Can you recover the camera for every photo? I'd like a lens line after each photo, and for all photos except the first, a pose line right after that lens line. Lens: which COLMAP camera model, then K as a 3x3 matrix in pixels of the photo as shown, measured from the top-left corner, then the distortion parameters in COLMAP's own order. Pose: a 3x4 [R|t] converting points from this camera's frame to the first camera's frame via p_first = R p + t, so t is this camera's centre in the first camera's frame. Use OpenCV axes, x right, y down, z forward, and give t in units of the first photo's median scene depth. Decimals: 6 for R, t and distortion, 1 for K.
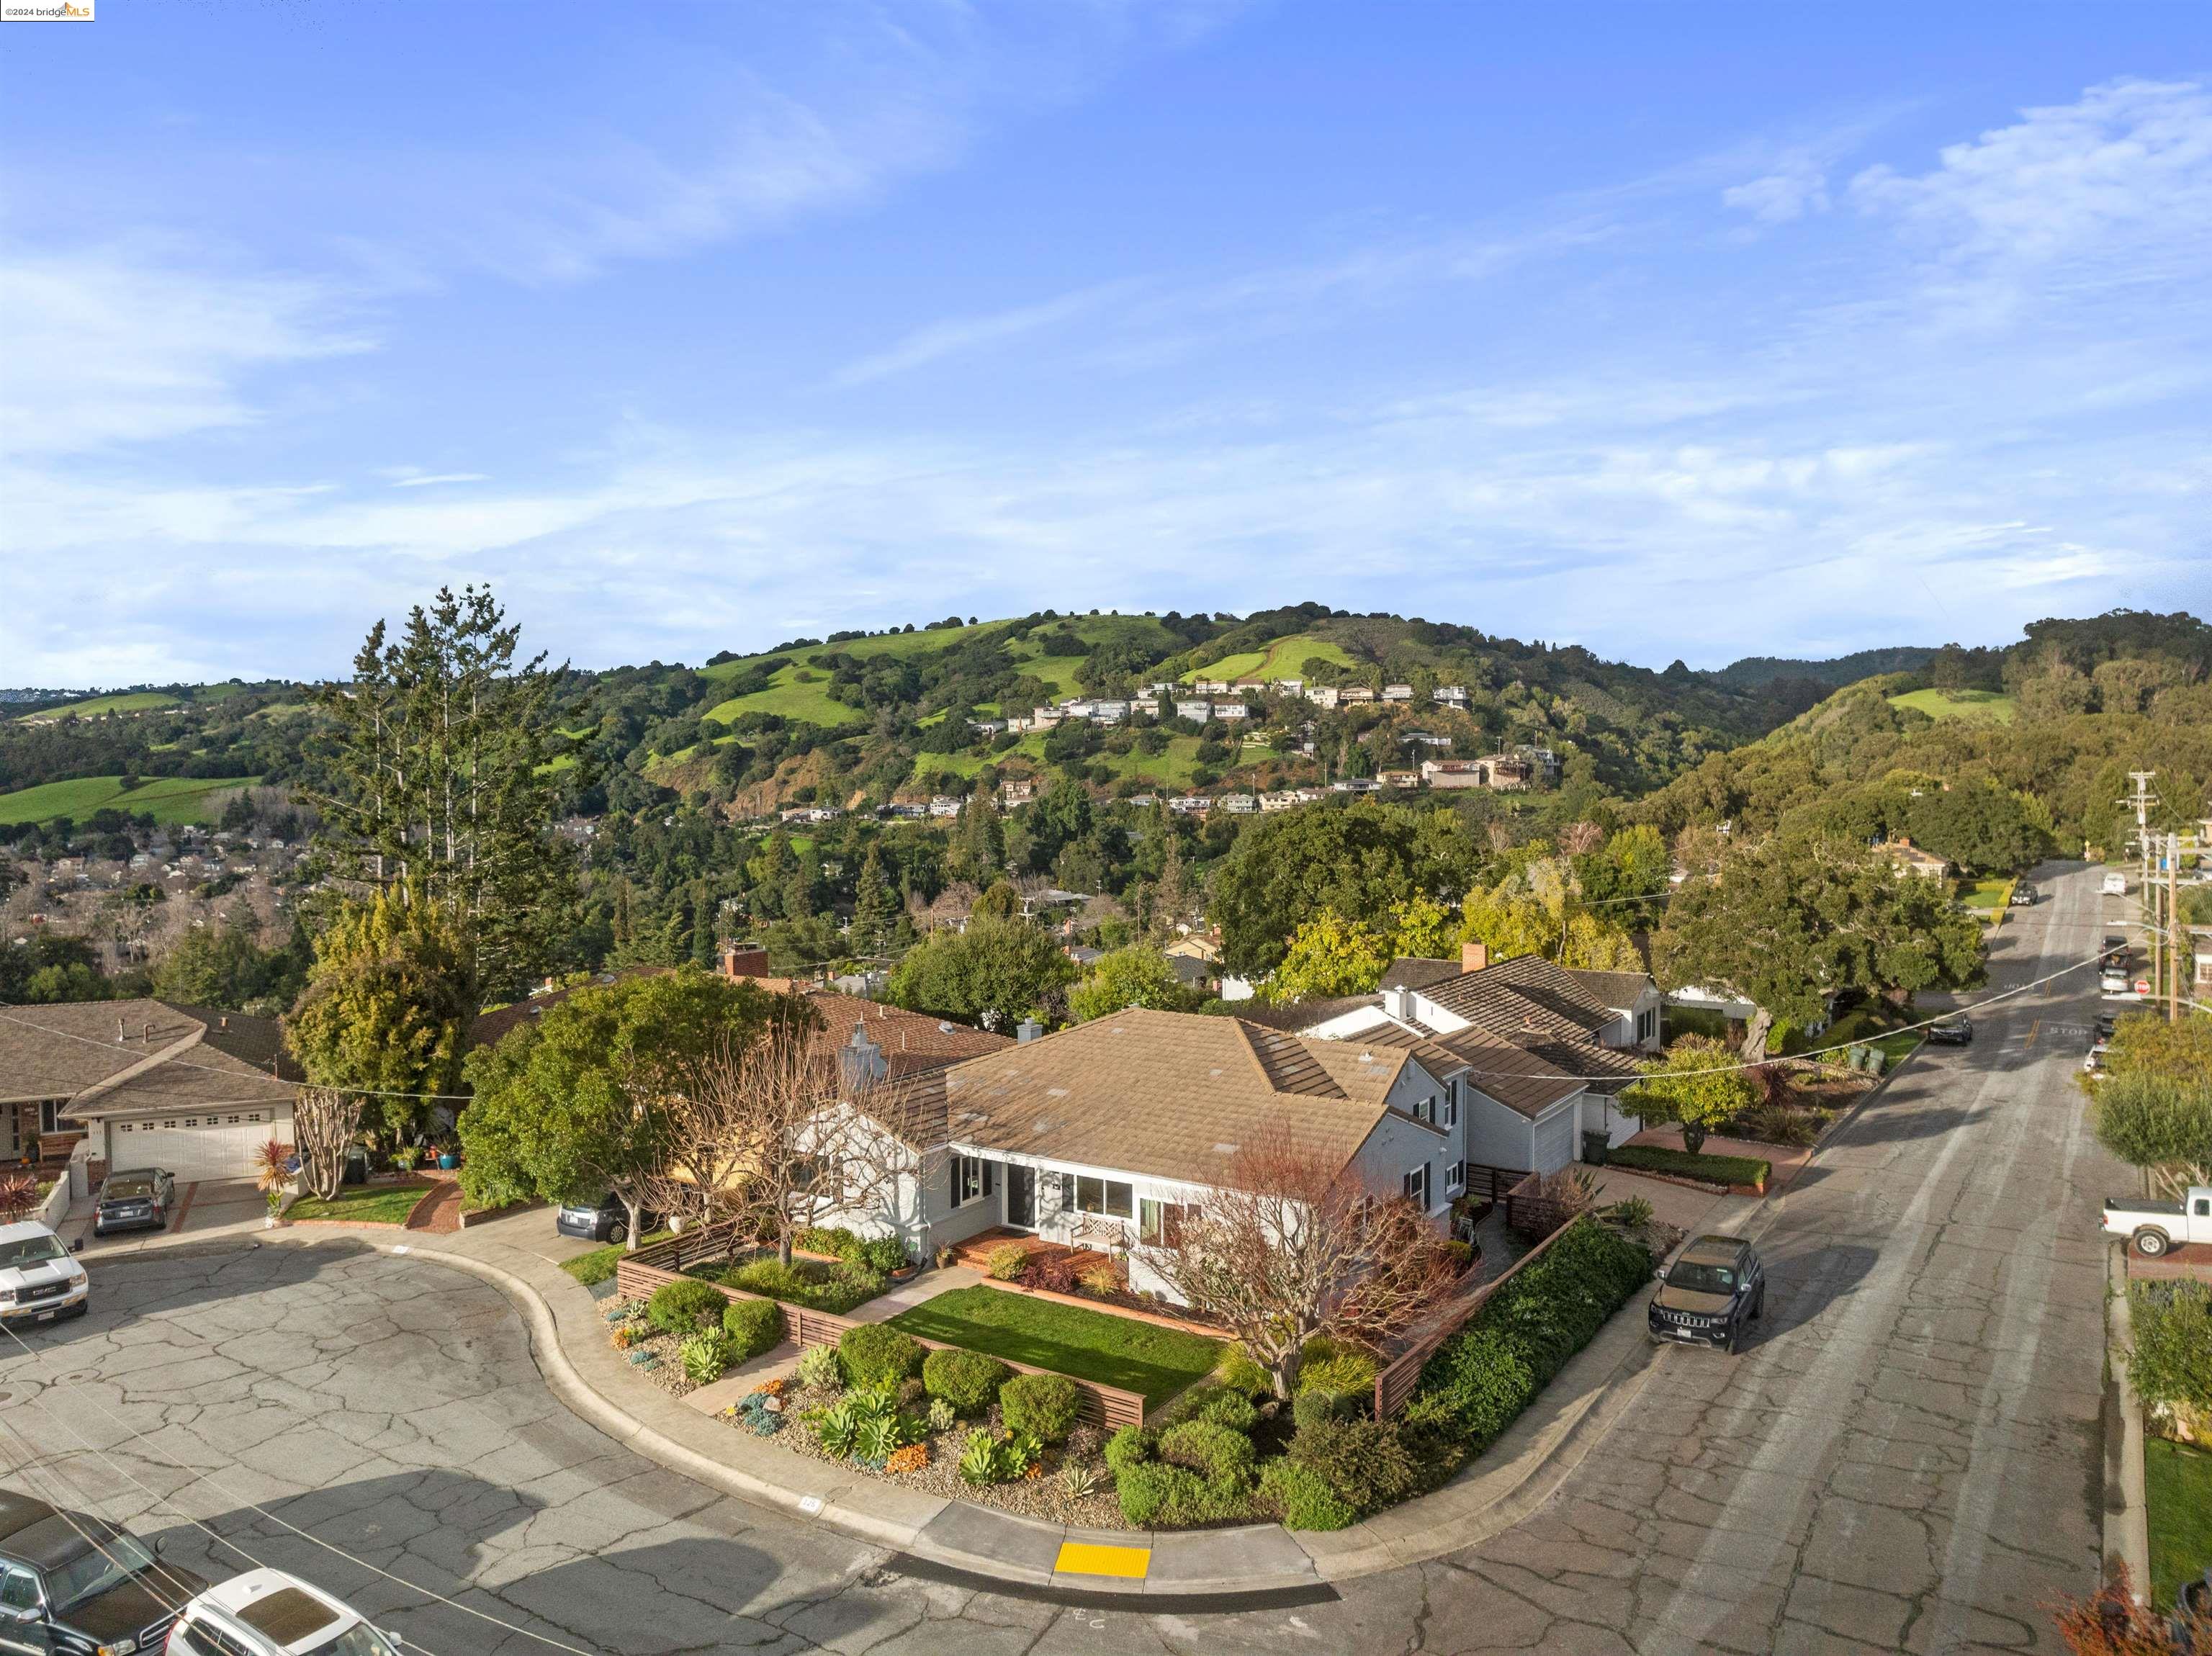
lens RADIAL K [[1563.1, 0, 1115.0], [0, 1563.1, 836.1], [0, 0, 1]] dist [-0.045524, 0.014352]
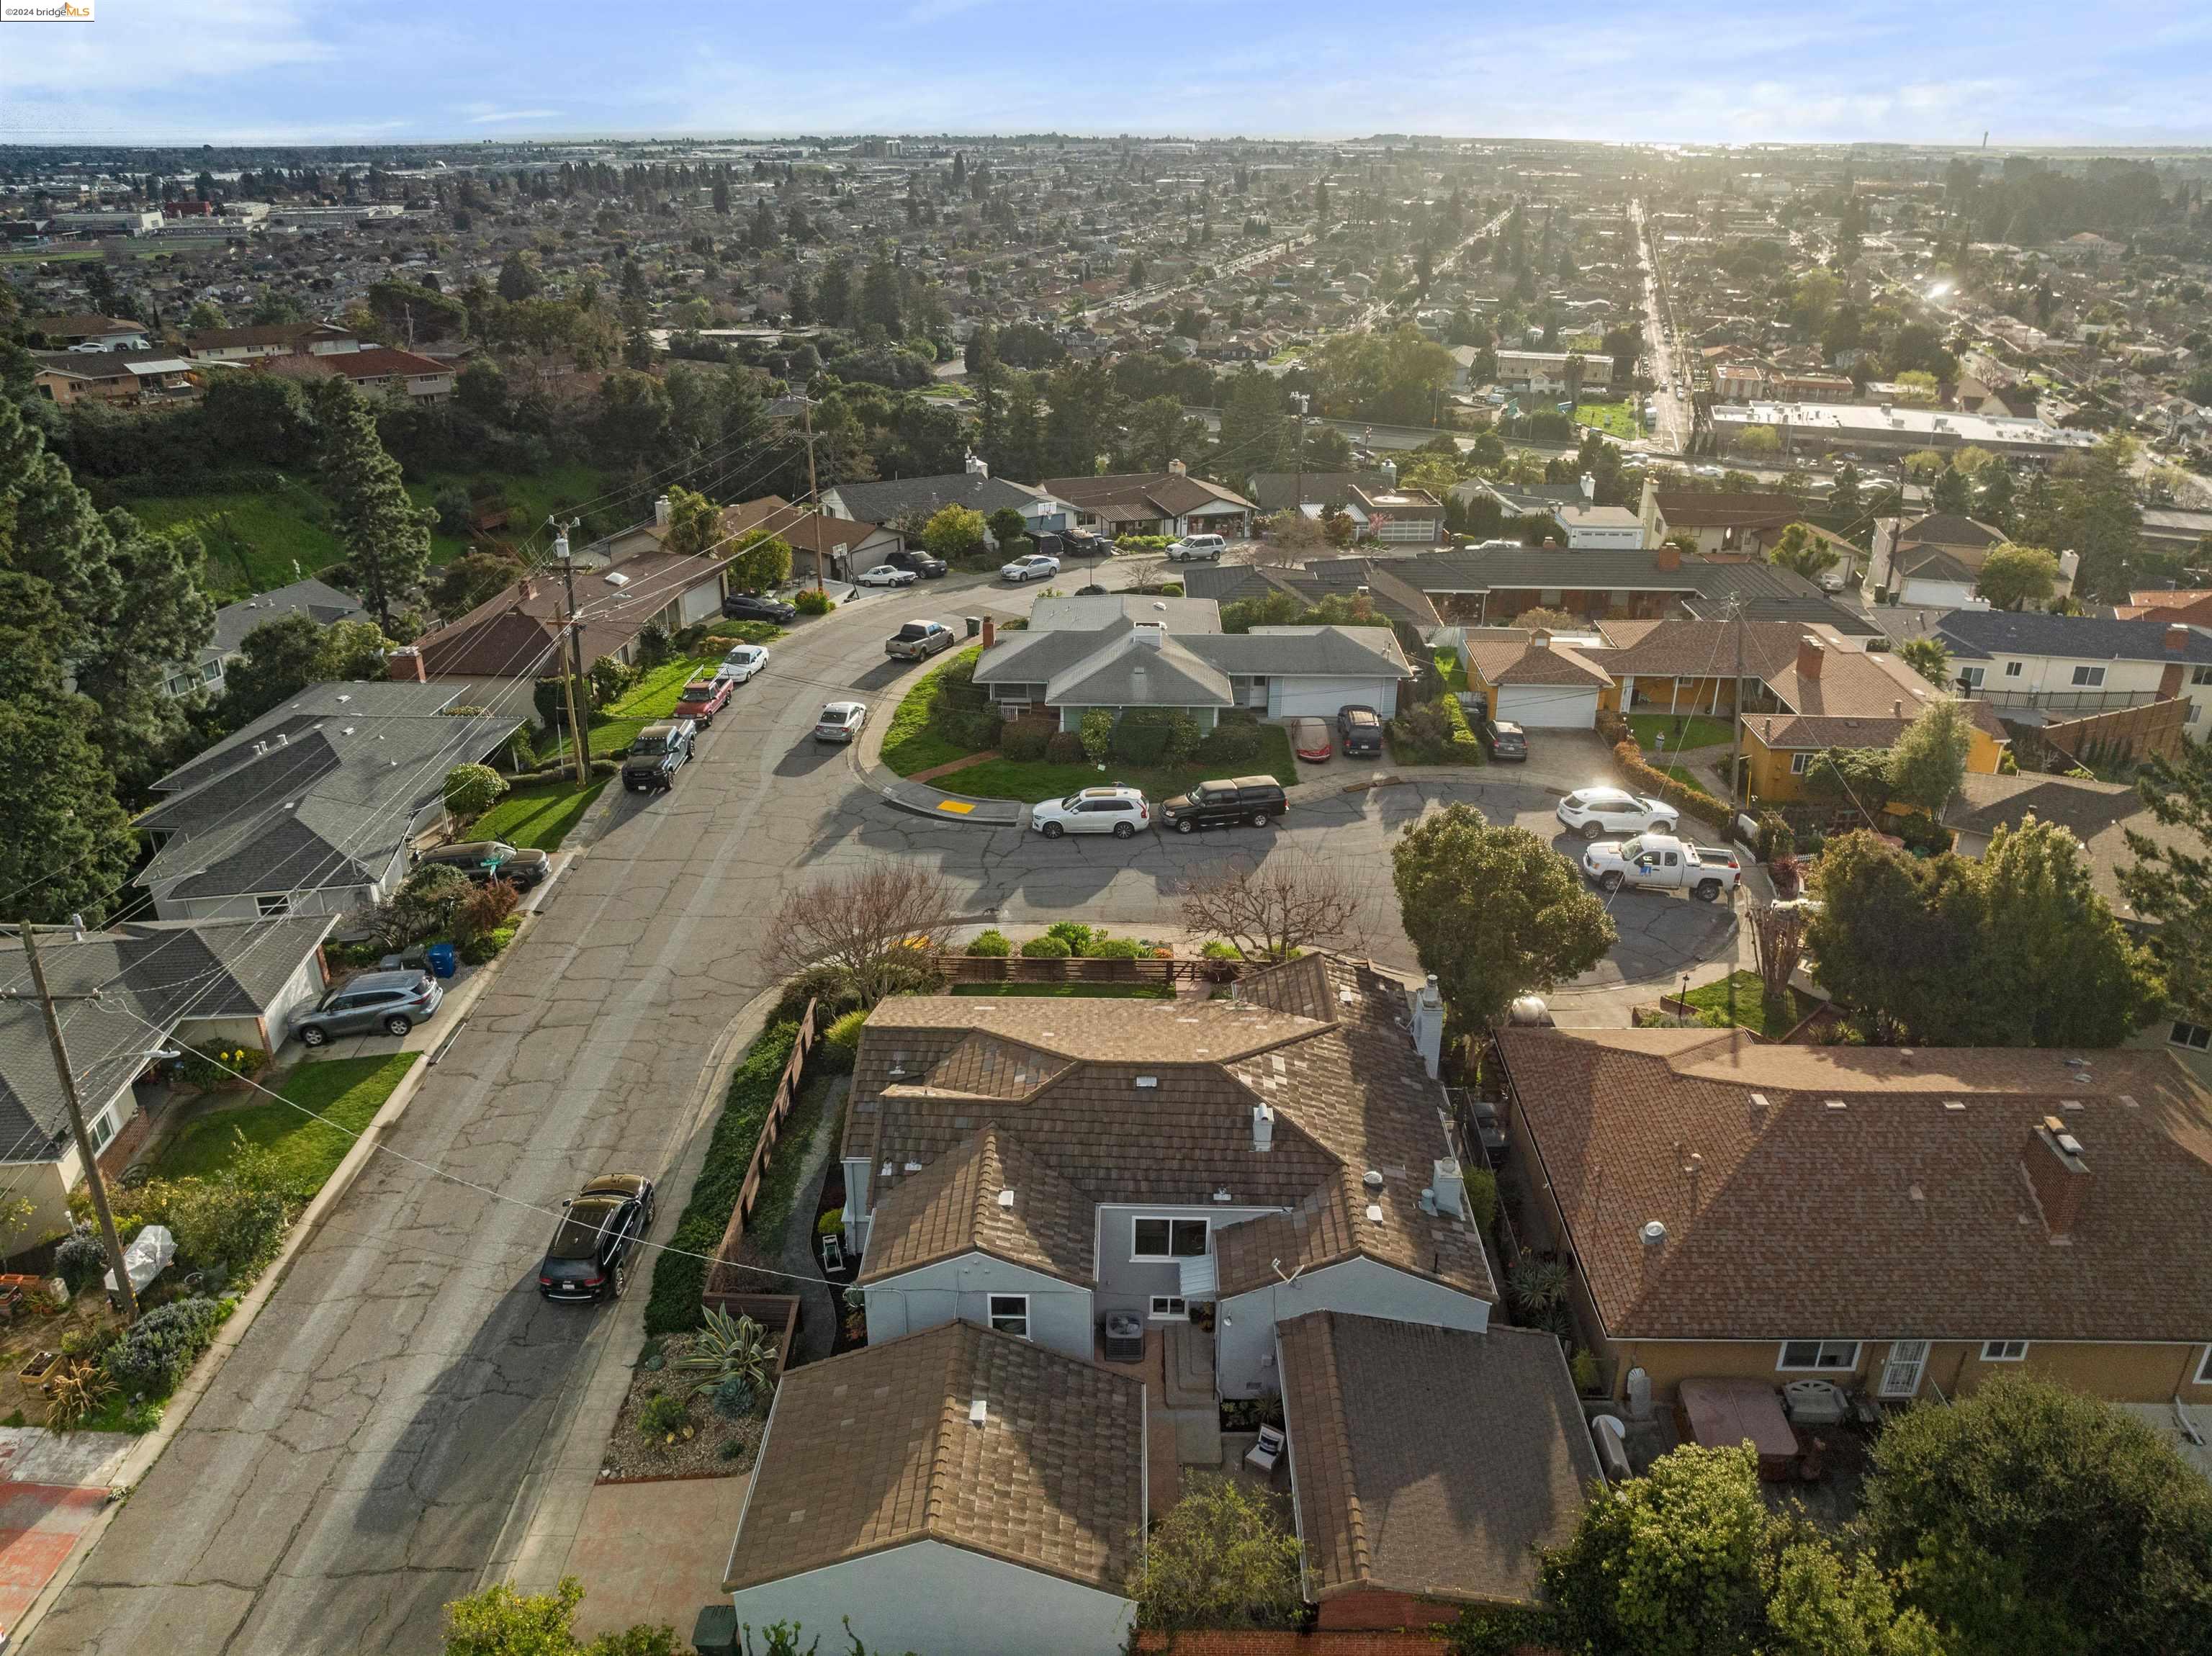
lens RADIAL K [[1563.1, 0, 1108.7], [0, 1563.1, 815.9], [0, 0, 1]] dist [-0.045524, 0.014352]
pose [[-0.844655, 0.212291, -0.491417, 0.395293], [-0.031580, 0.896642, 0.441629, -0.329713], [0.534379, 0.388543, -0.750649, 1.349916]]
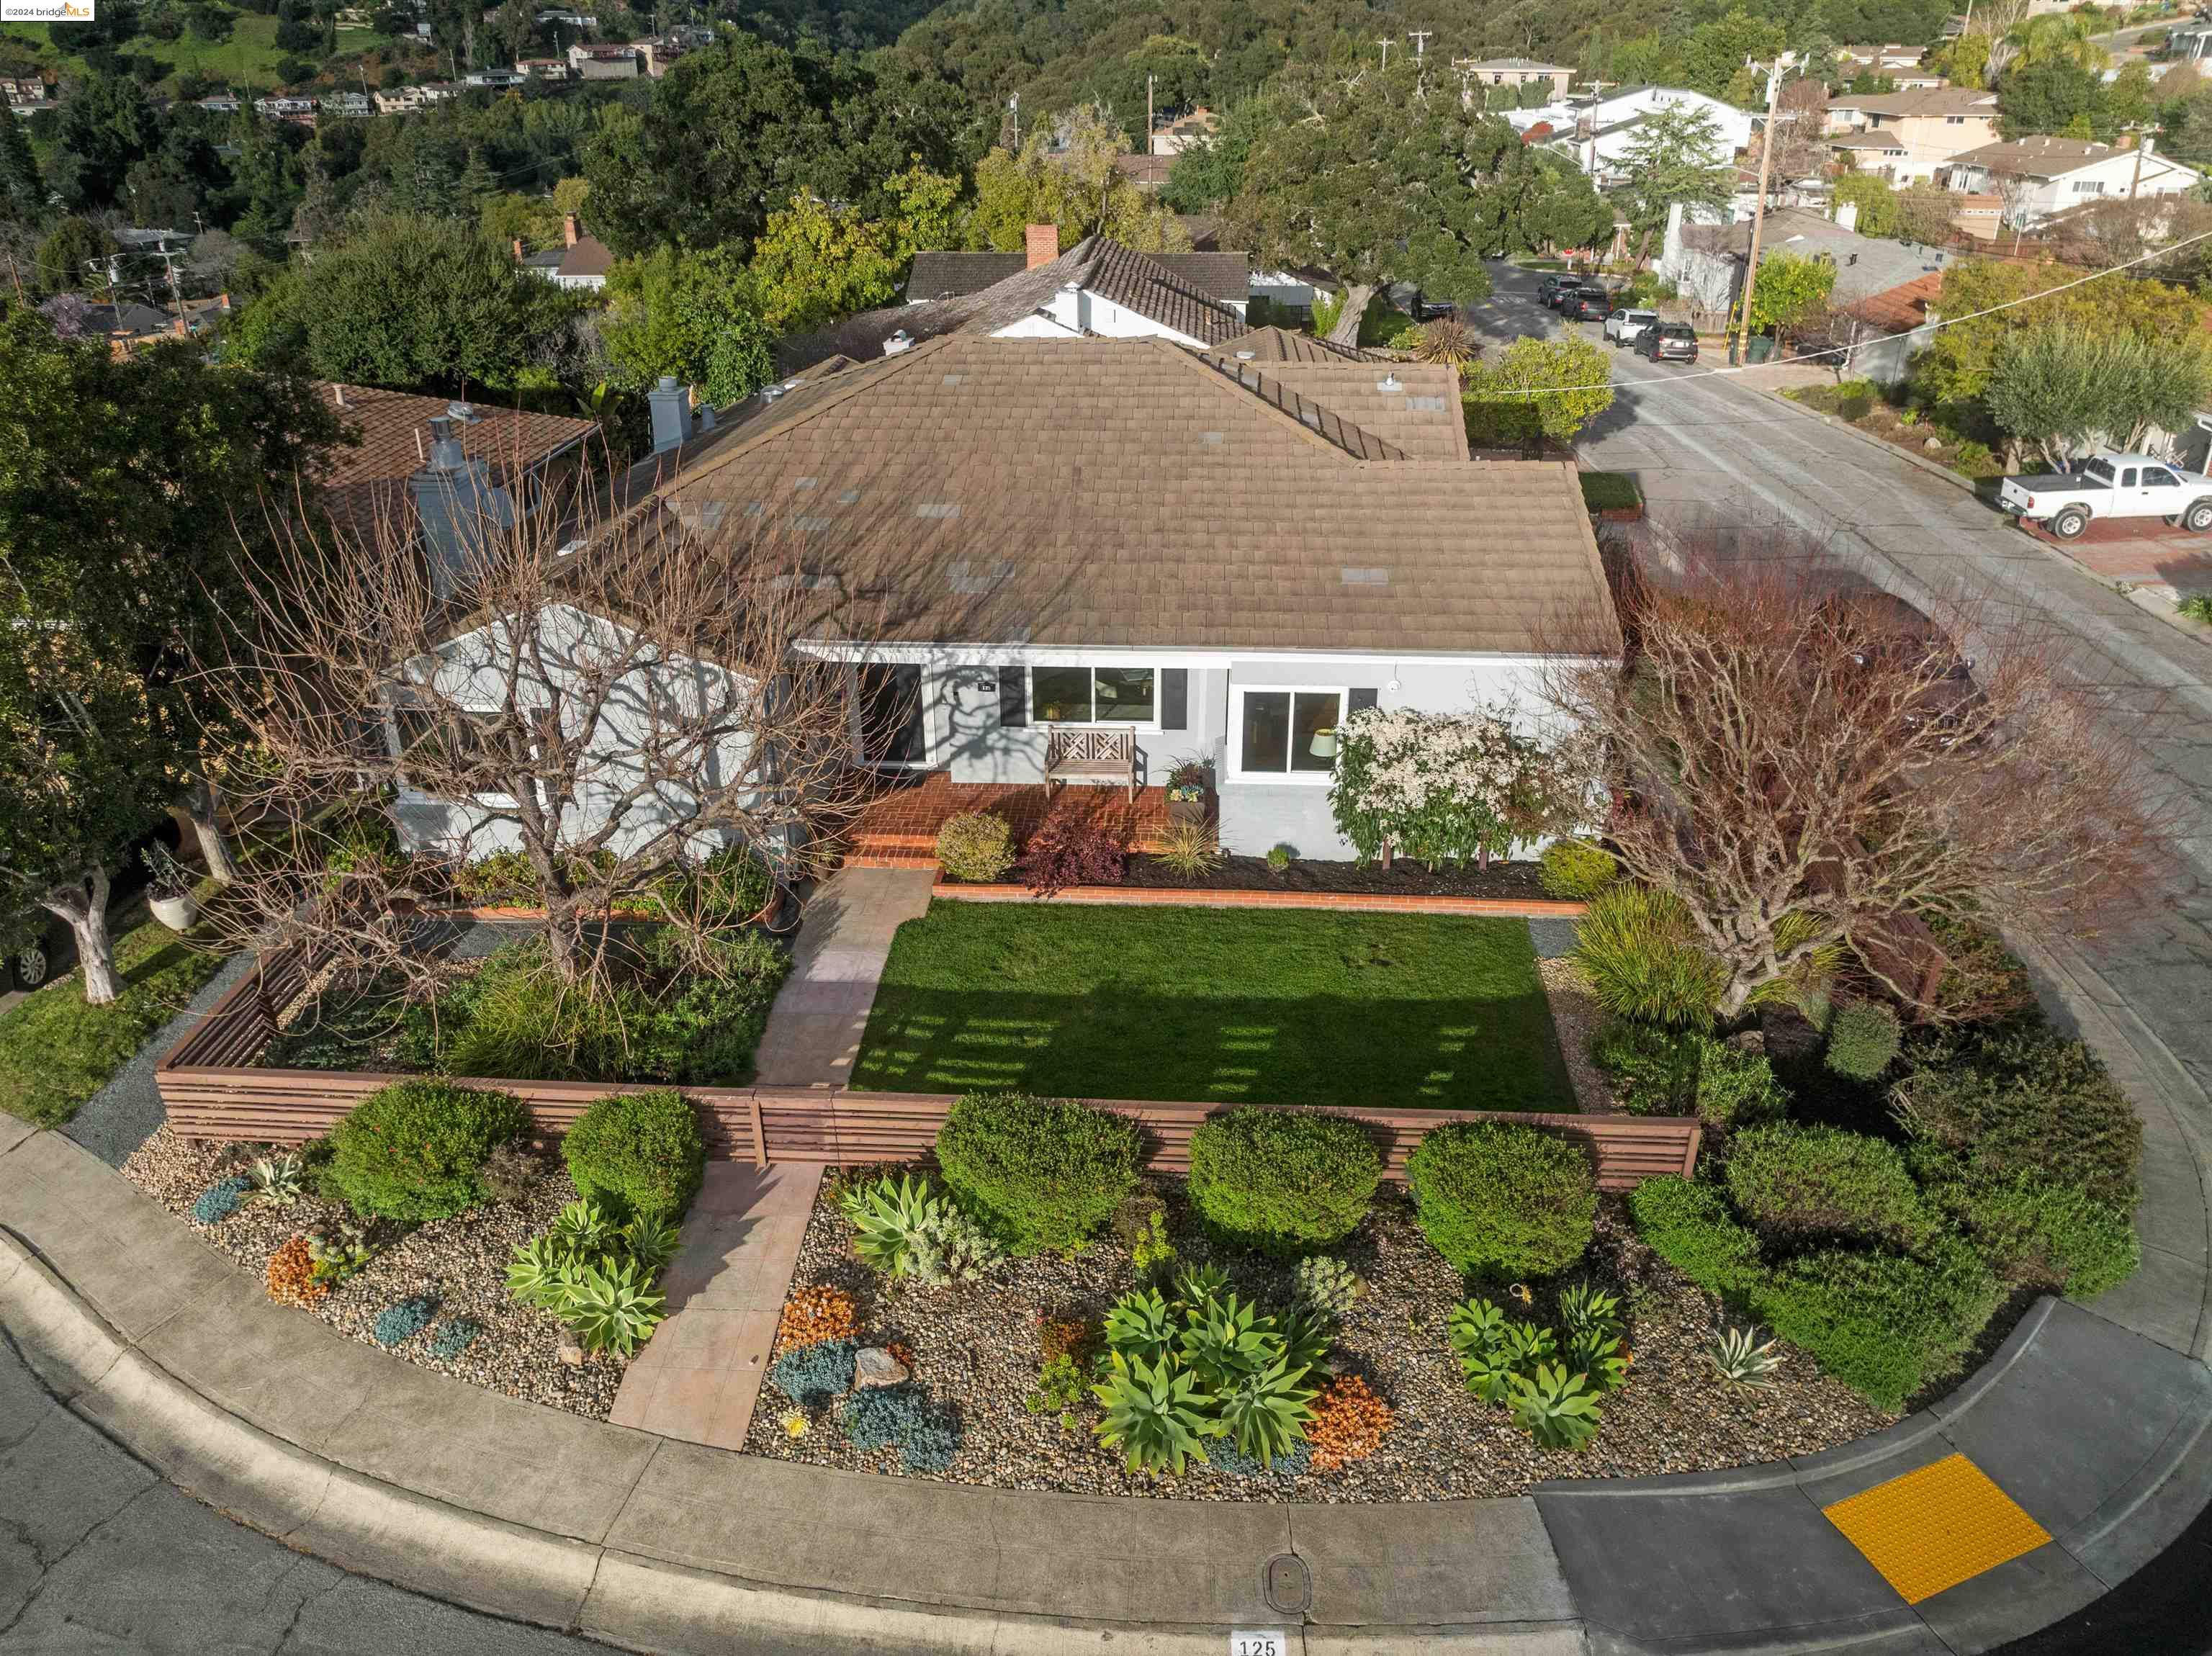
lens RADIAL K [[1563.1, 0, 1108.6], [0, 1563.1, 817.0], [0, 0, 1]] dist [-0.045524, 0.014352]
pose [[0.867812, -0.220598, 0.445240, -0.190703], [0.023992, 0.913606, 0.405892, 0.037683], [-0.496313, -0.341556, 0.798131, 0.408781]]
